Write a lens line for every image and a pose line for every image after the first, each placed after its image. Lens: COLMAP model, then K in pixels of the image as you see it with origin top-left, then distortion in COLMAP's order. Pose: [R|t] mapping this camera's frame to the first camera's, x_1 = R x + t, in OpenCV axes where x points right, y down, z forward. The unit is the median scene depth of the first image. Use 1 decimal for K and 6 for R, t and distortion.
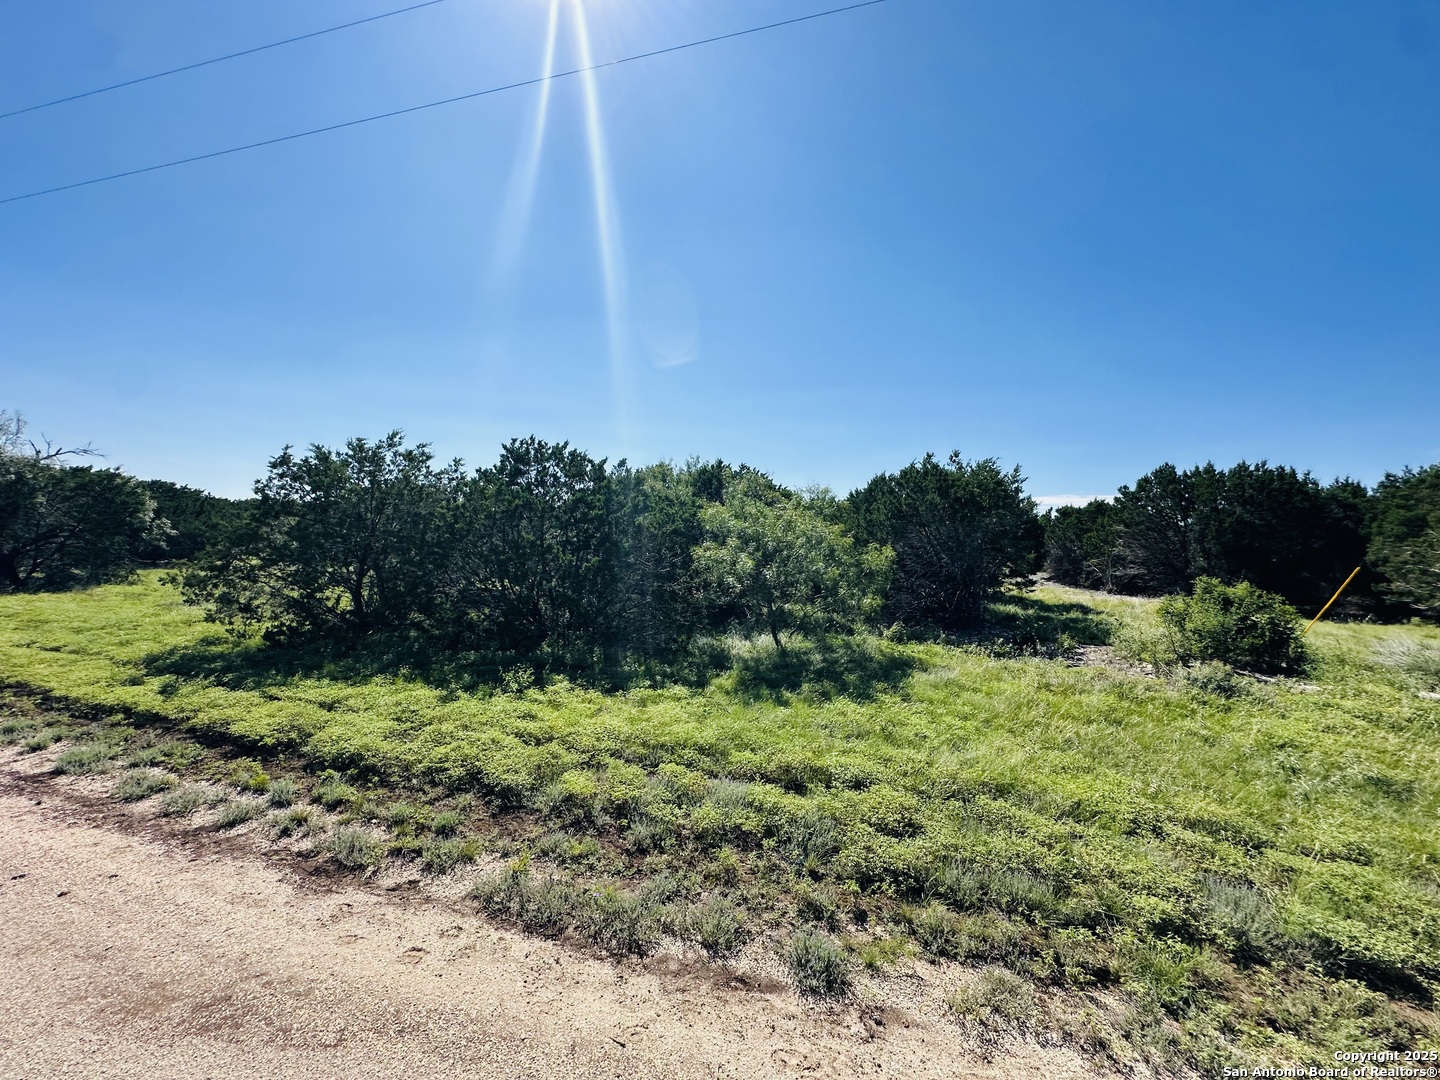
lens RADIAL K [[579.5, 0, 720.0], [0, 579.5, 540.0], [0, 0, 1]] dist [0.000258, 0.000380]
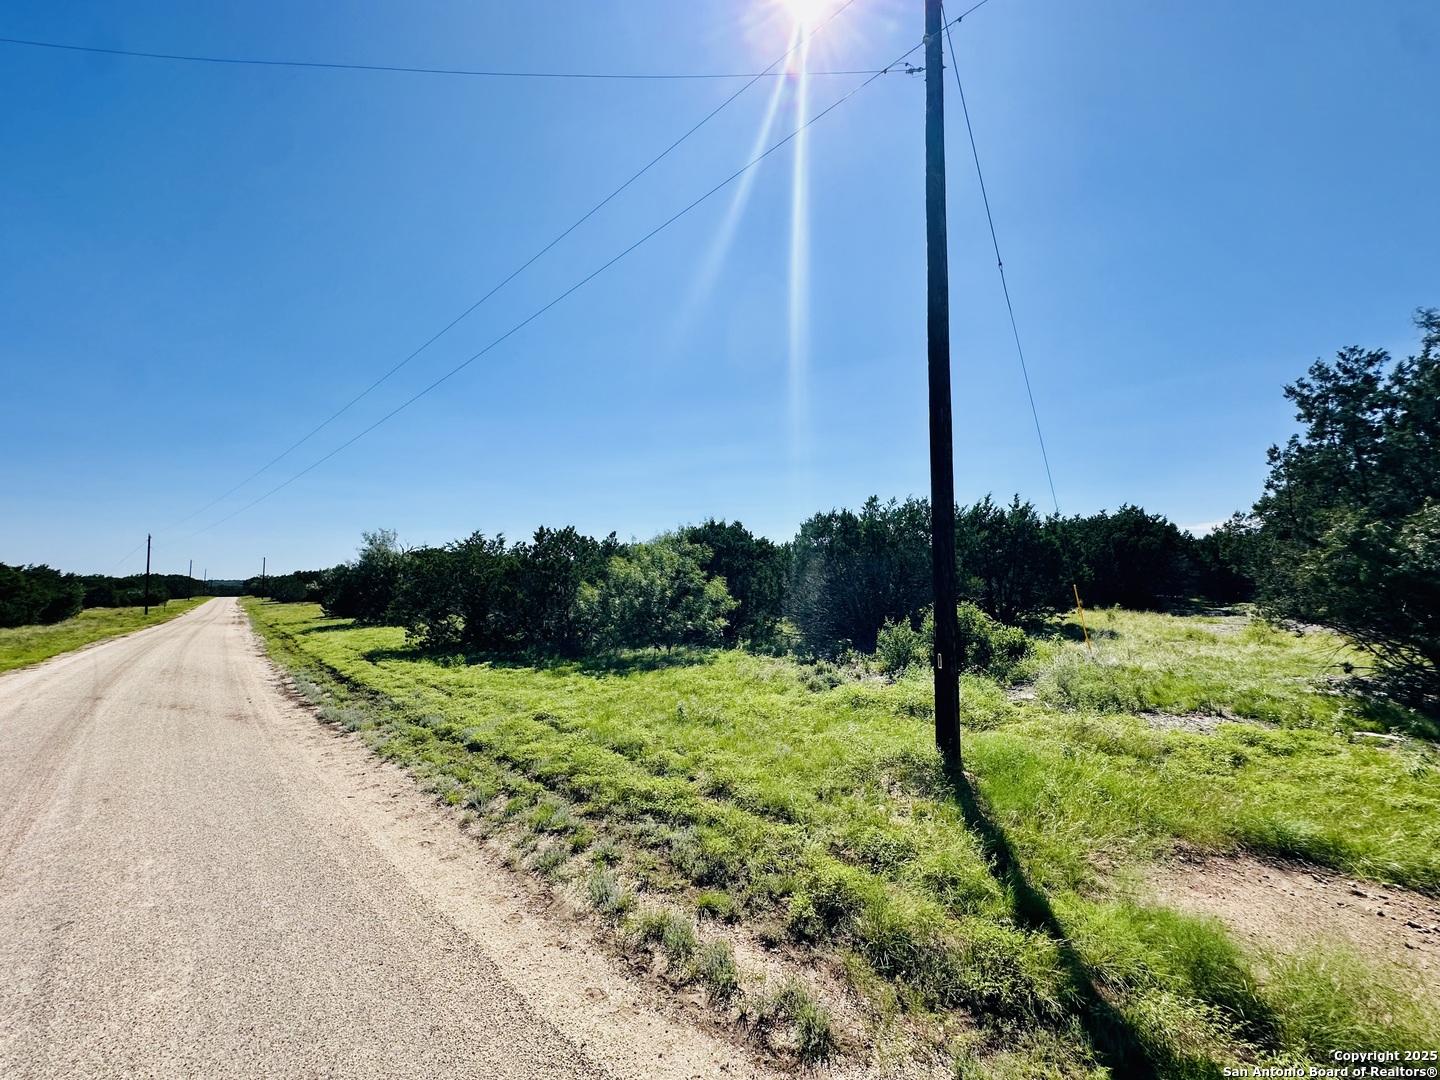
lens RADIAL K [[593.7, 0, 720.0], [0, 593.7, 540.0], [0, 0, 1]] dist [0.001636, 0.000499]
pose [[0.873329, -0.077784, -0.480880, 0.772538], [0.044622, 0.995793, -0.080035, 0.016649], [0.485082, 0.048439, 0.873126, -0.192866]]
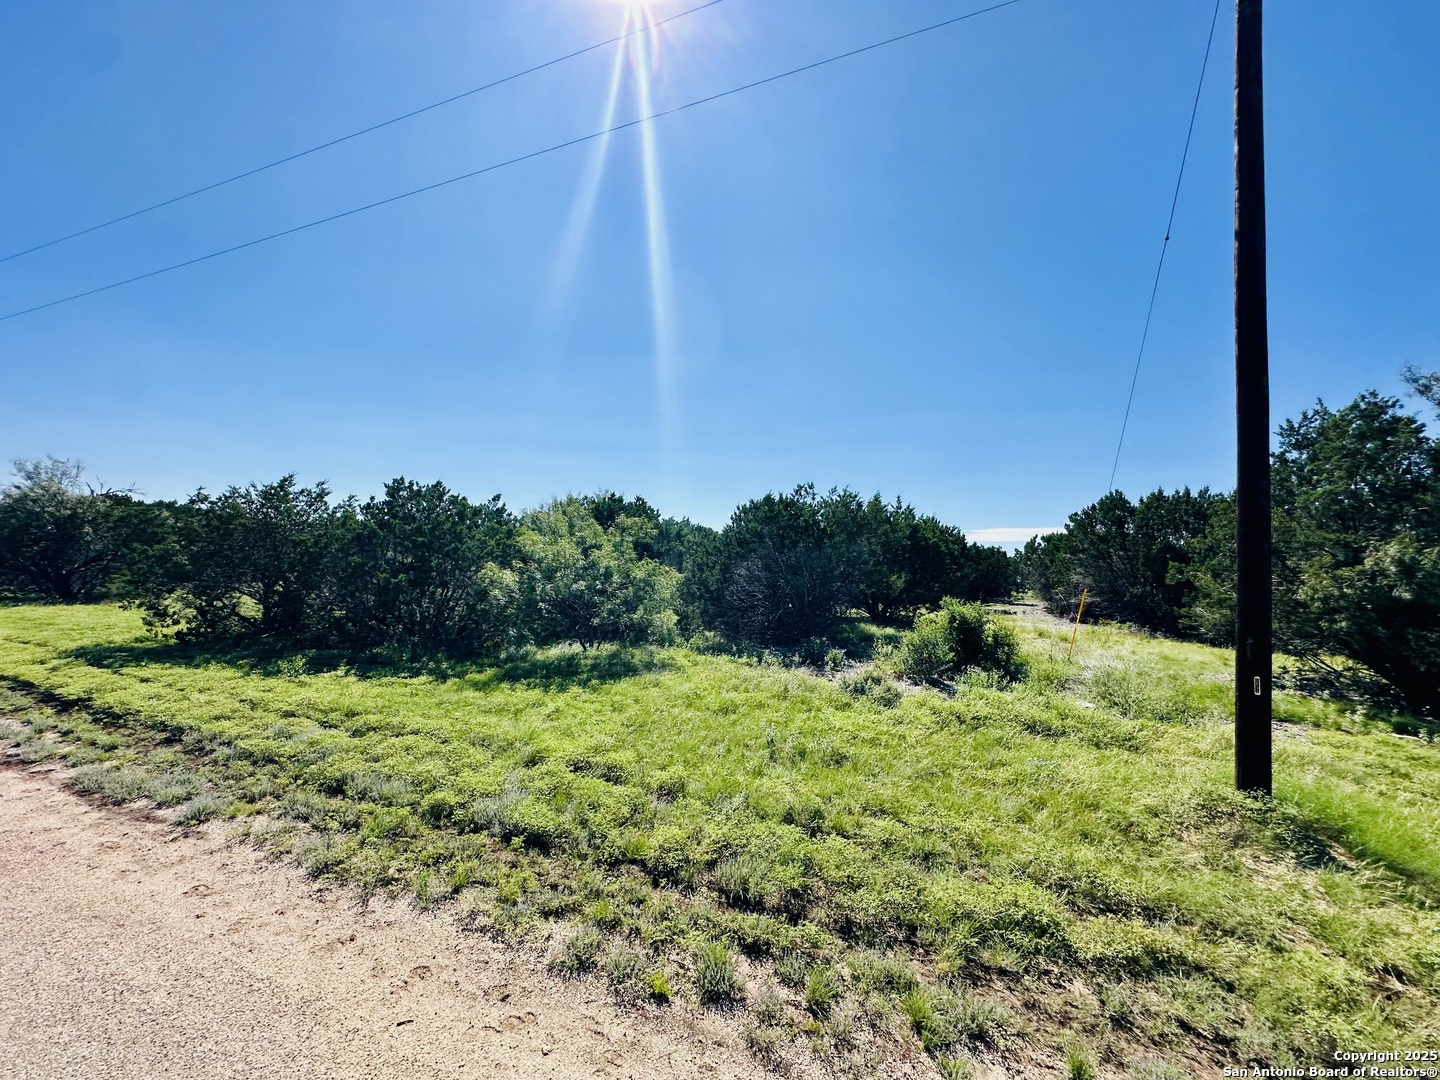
lens RADIAL K [[593.7, 0, 720.0], [0, 593.7, 540.0], [0, 0, 1]] dist [0.001636, 0.000499]
pose [[0.992122, -0.000358, -0.125278, 0.407551], [-0.005995, 0.998715, -0.050331, 0.010008], [0.125135, 0.050686, 0.990844, -0.112894]]
